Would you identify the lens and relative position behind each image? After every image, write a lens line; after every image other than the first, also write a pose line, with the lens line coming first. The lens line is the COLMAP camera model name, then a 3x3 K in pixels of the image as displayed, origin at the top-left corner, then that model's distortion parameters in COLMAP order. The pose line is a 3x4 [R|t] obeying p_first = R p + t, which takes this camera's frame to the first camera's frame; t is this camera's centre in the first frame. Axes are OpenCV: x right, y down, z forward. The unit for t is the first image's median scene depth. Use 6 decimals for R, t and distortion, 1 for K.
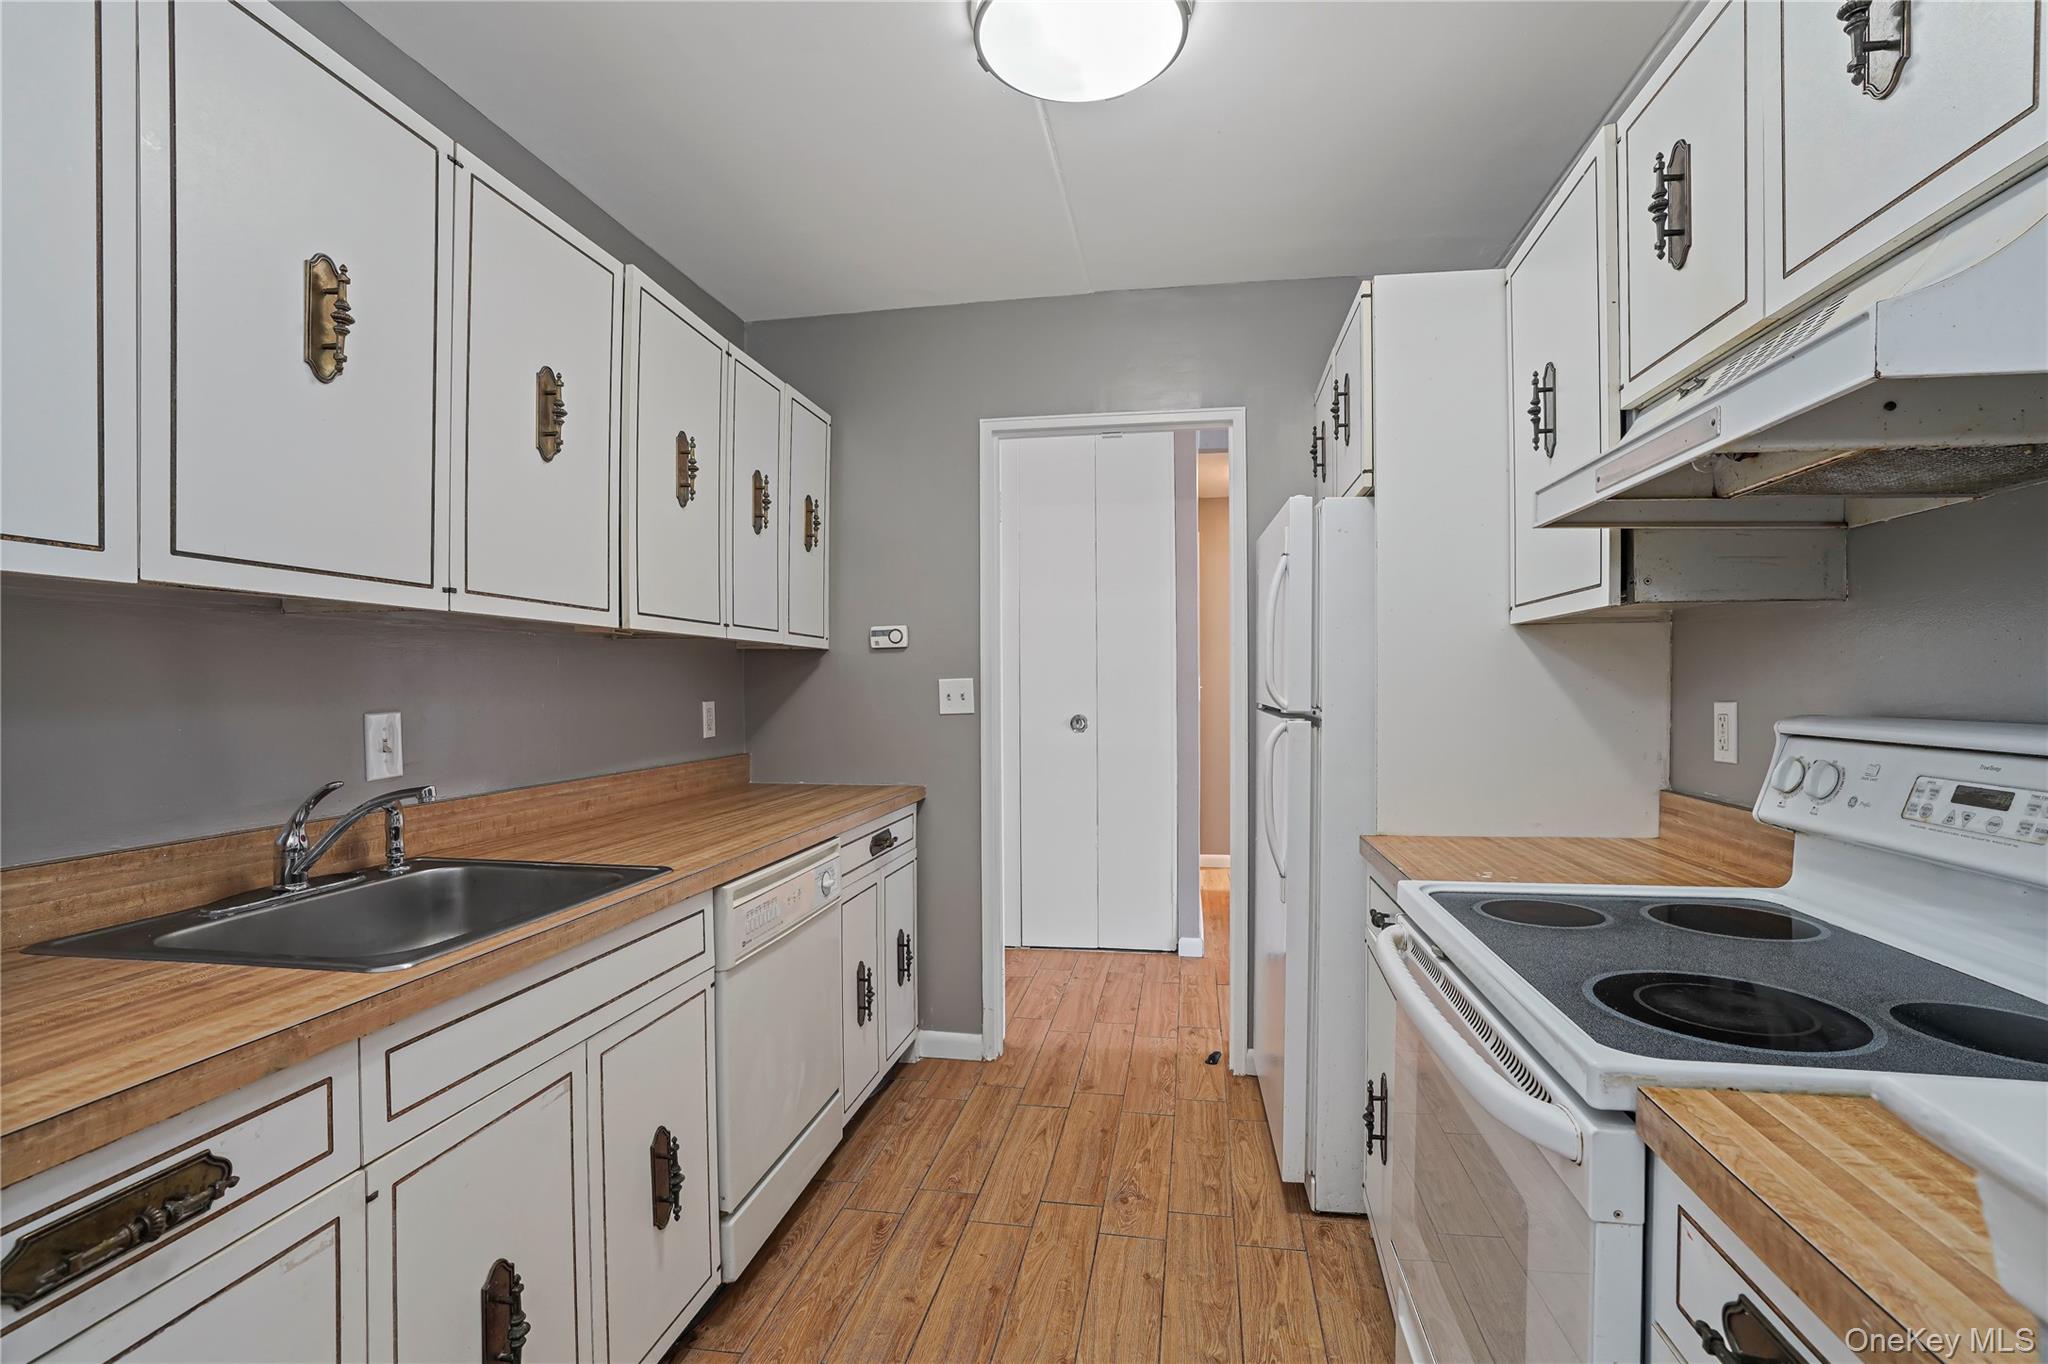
lens RADIAL K [[940.2, 0, 1015.2], [0, 940.2, 688.8], [0, 0, 1]] dist [-0.046243, 0.018585]
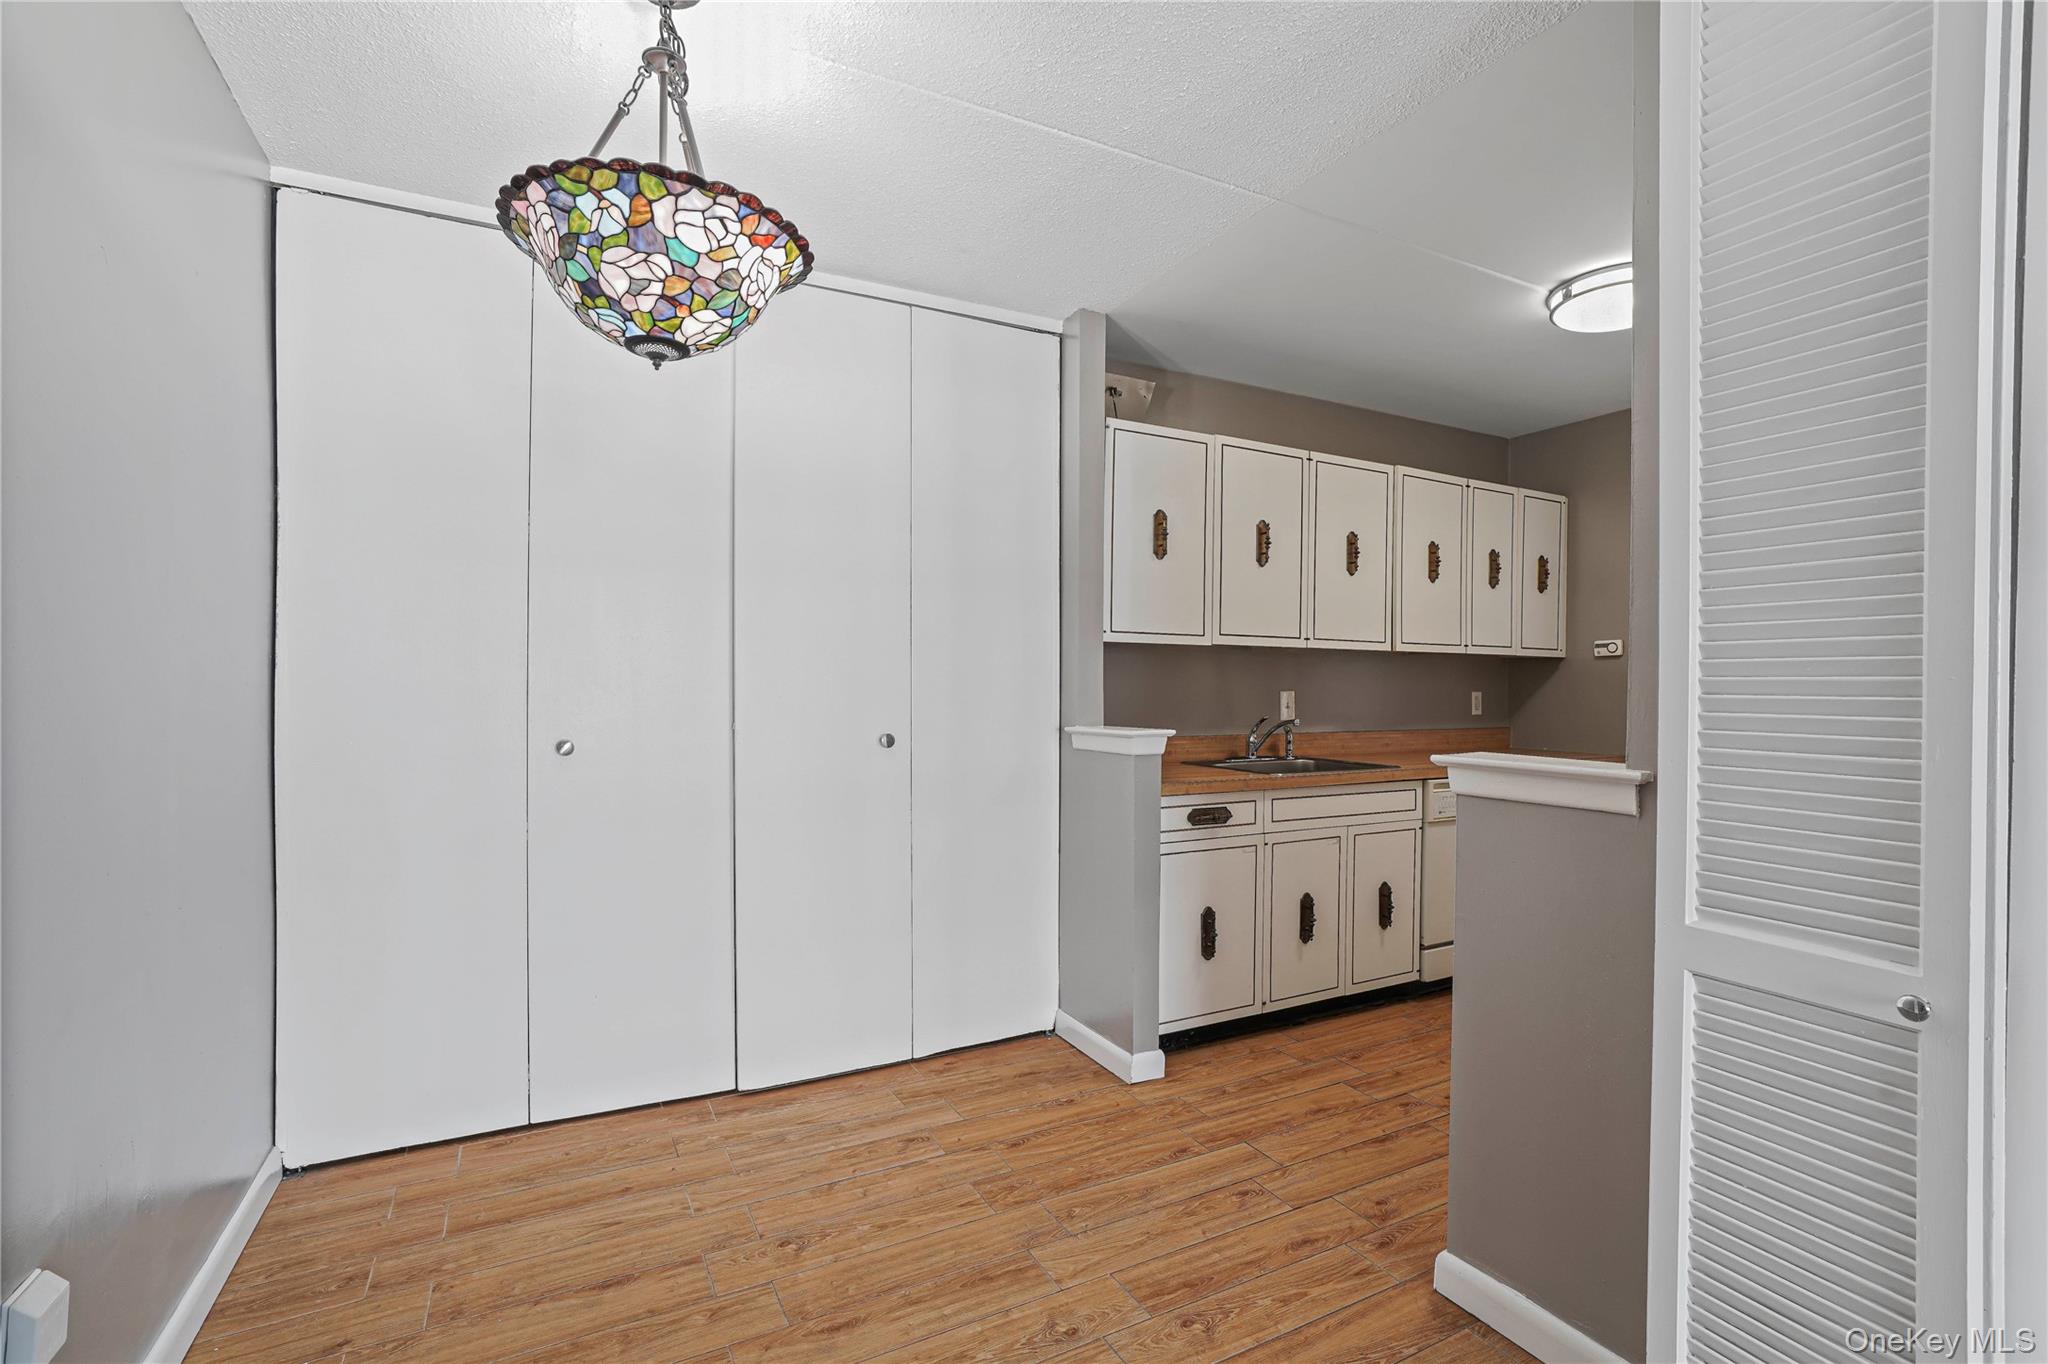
lens RADIAL K [[940.2, 0, 1029.5], [0, 940.2, 696.8], [0, 0, 1]] dist [-0.046243, 0.018585]
pose [[0.604224, 0.019334, -0.796580, 0.761733], [-0.013534, 0.999810, 0.014000, 0.016222], [0.796700, 0.002322, 0.604371, -0.889879]]
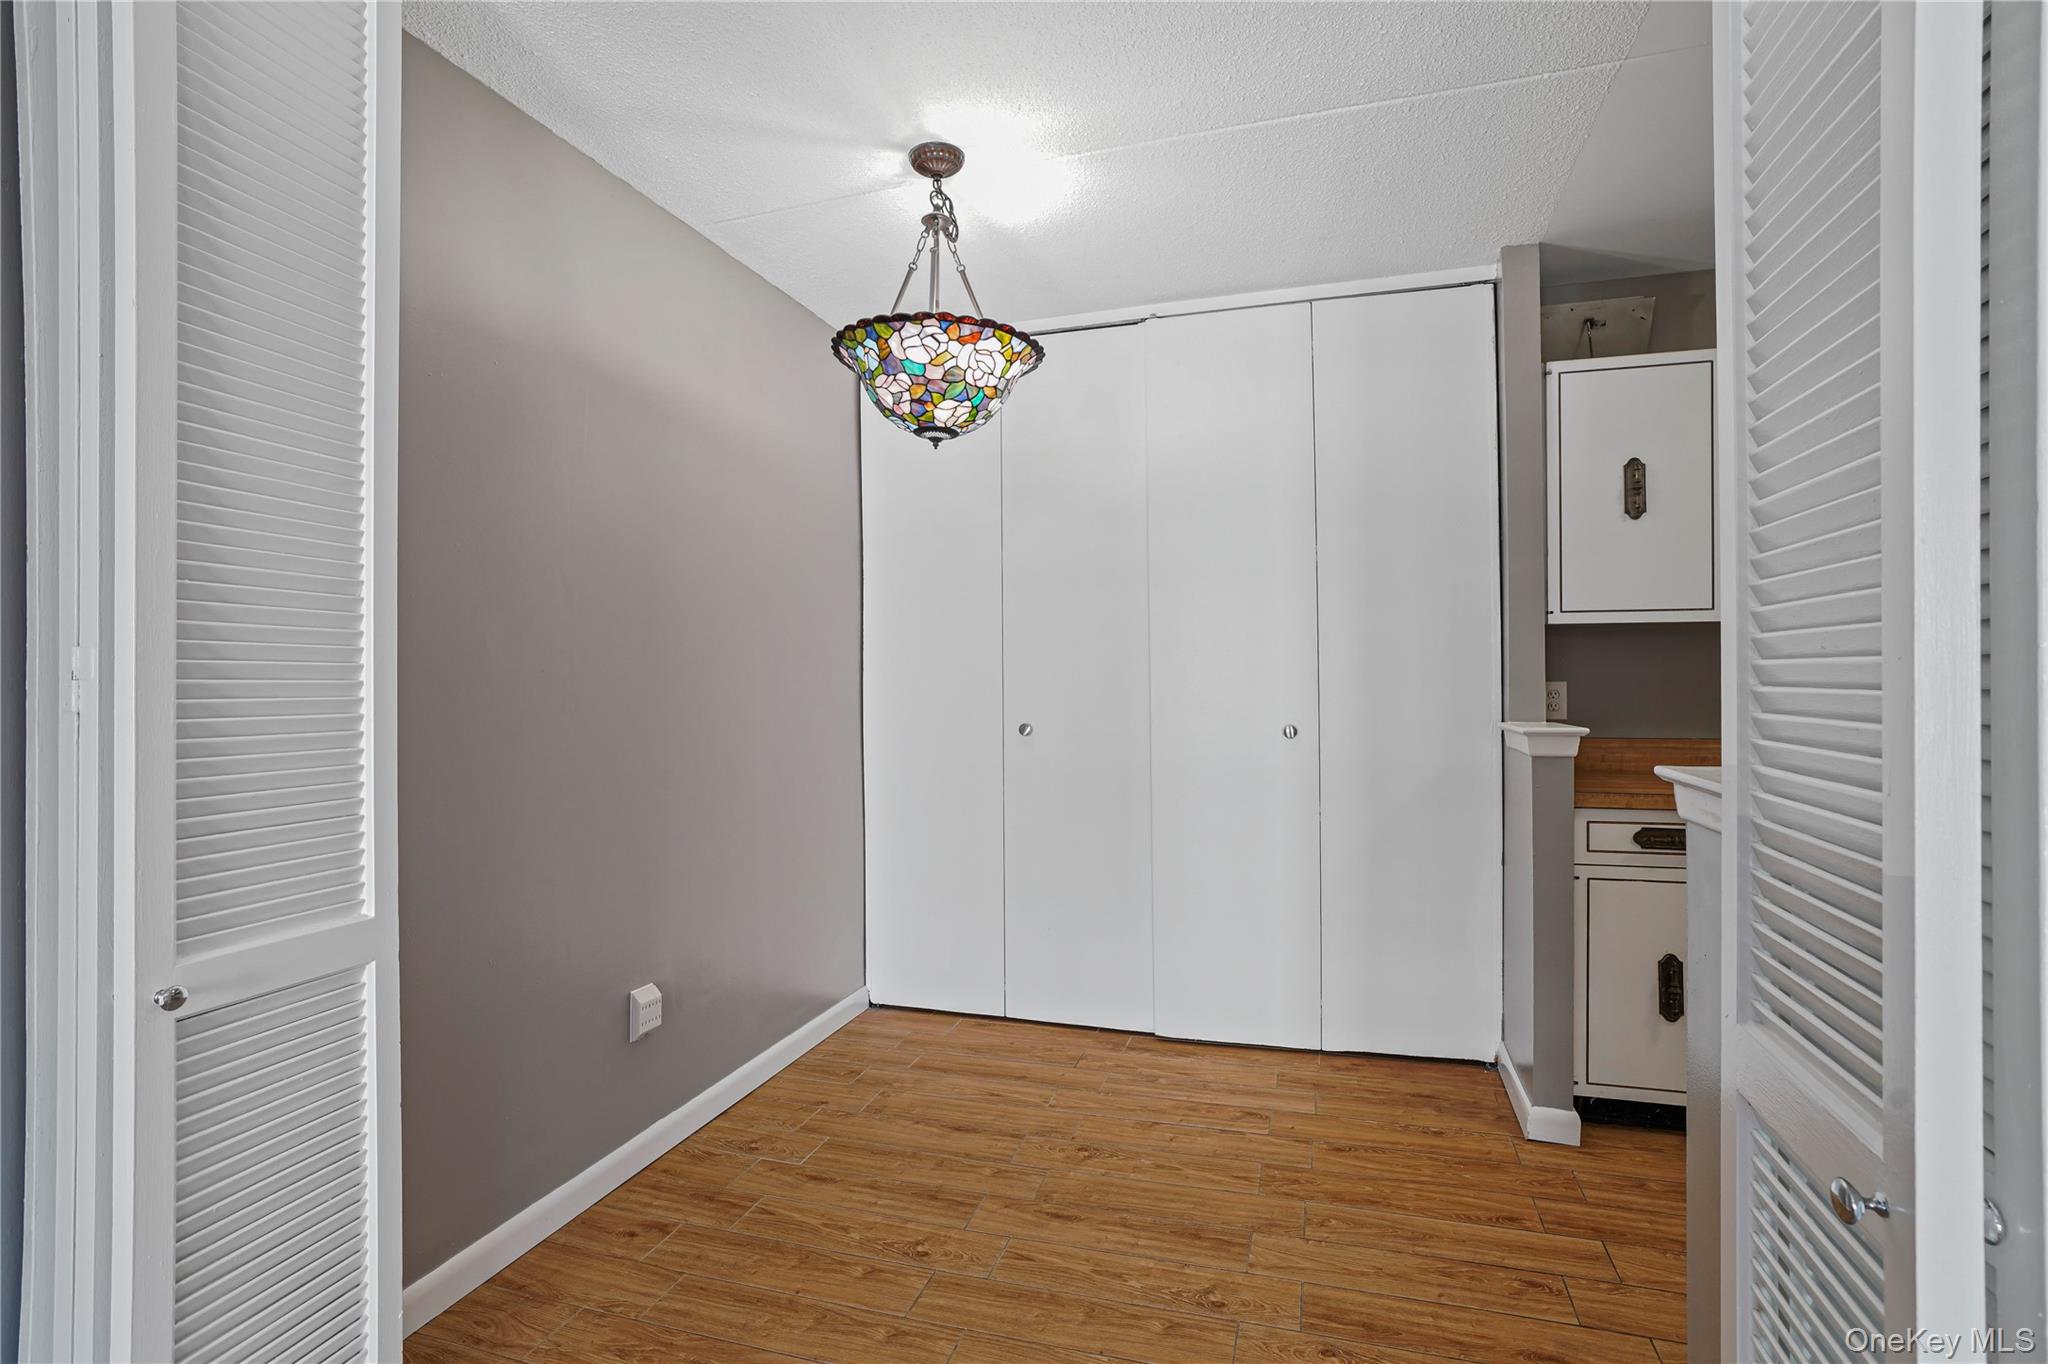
lens RADIAL K [[940.2, 0, 1033.1], [0, 940.2, 692.9], [0, 0, 1]] dist [-0.046243, 0.018585]
pose [[-0.139181, 0.018336, -0.990097, 1.056555], [0.004247, 0.999830, 0.017919, 0.014950], [0.990258, -0.001710, -0.139235, -0.278950]]
